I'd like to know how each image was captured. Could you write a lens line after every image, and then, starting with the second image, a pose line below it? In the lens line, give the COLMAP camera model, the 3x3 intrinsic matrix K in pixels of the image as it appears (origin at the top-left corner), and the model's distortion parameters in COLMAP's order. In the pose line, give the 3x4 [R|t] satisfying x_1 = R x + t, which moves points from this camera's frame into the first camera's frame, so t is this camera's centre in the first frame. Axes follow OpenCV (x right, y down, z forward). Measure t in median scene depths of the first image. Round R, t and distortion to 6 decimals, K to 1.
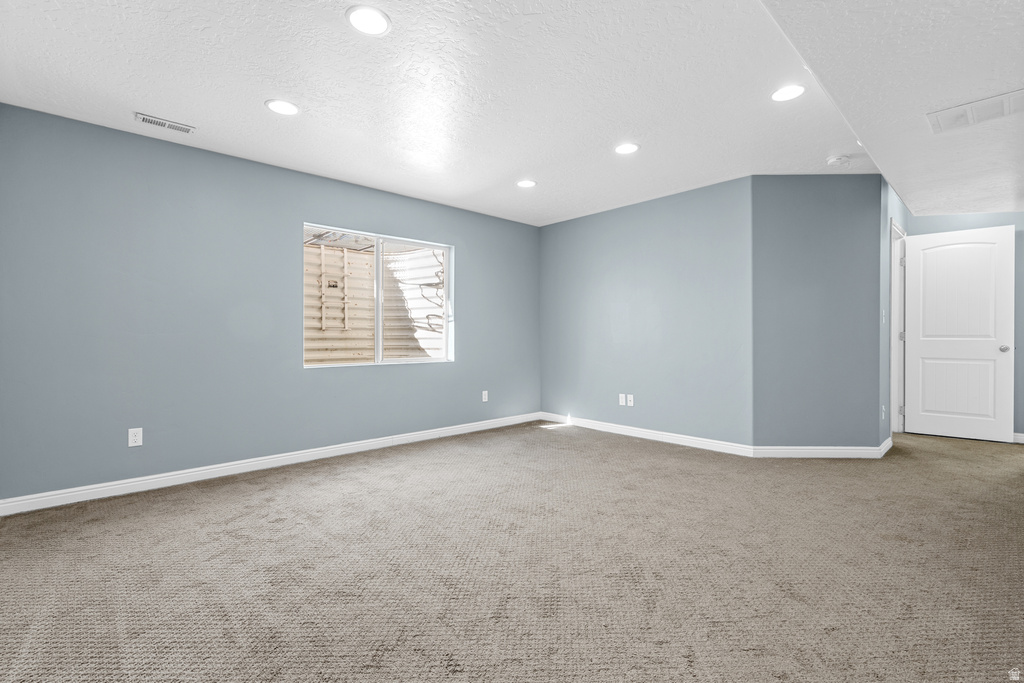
lens RADIAL K [[460.3, 0, 514.5], [0, 460.3, 342.5], [0, 0, 1]] dist [-0.004203, 0.000674]
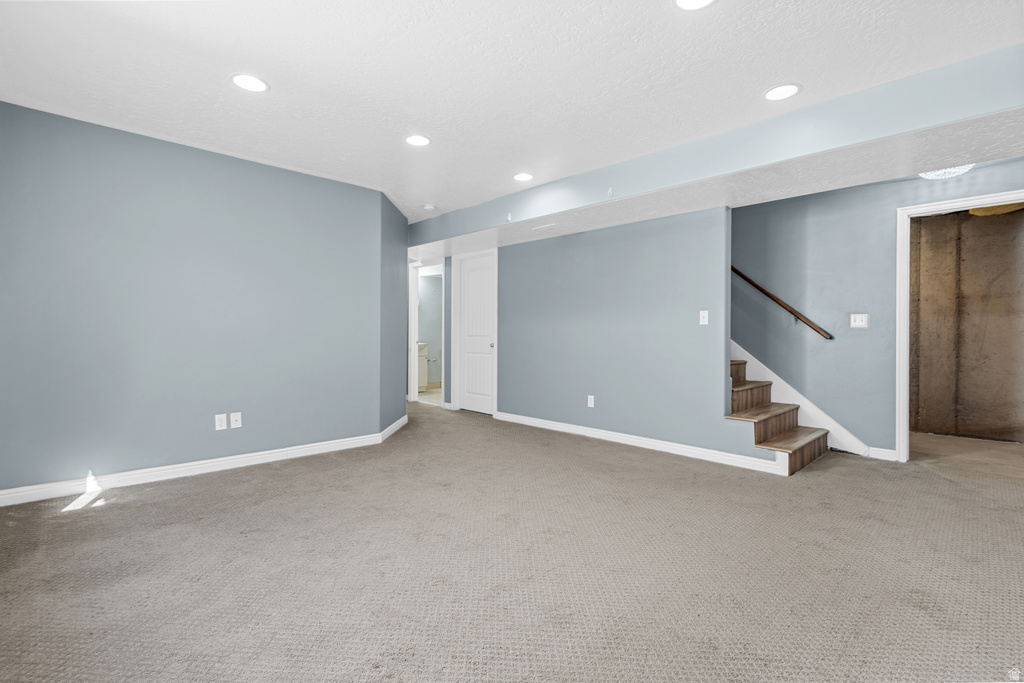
lens RADIAL K [[460.3, 0, 514.5], [0, 460.3, 342.5], [0, 0, 1]] dist [-0.004203, 0.000674]
pose [[-0.028569, -0.012839, 0.999509, -0.699075], [-0.004098, 0.999911, 0.012727, -0.018502], [-0.999583, -0.003733, -0.028619, 0.768673]]
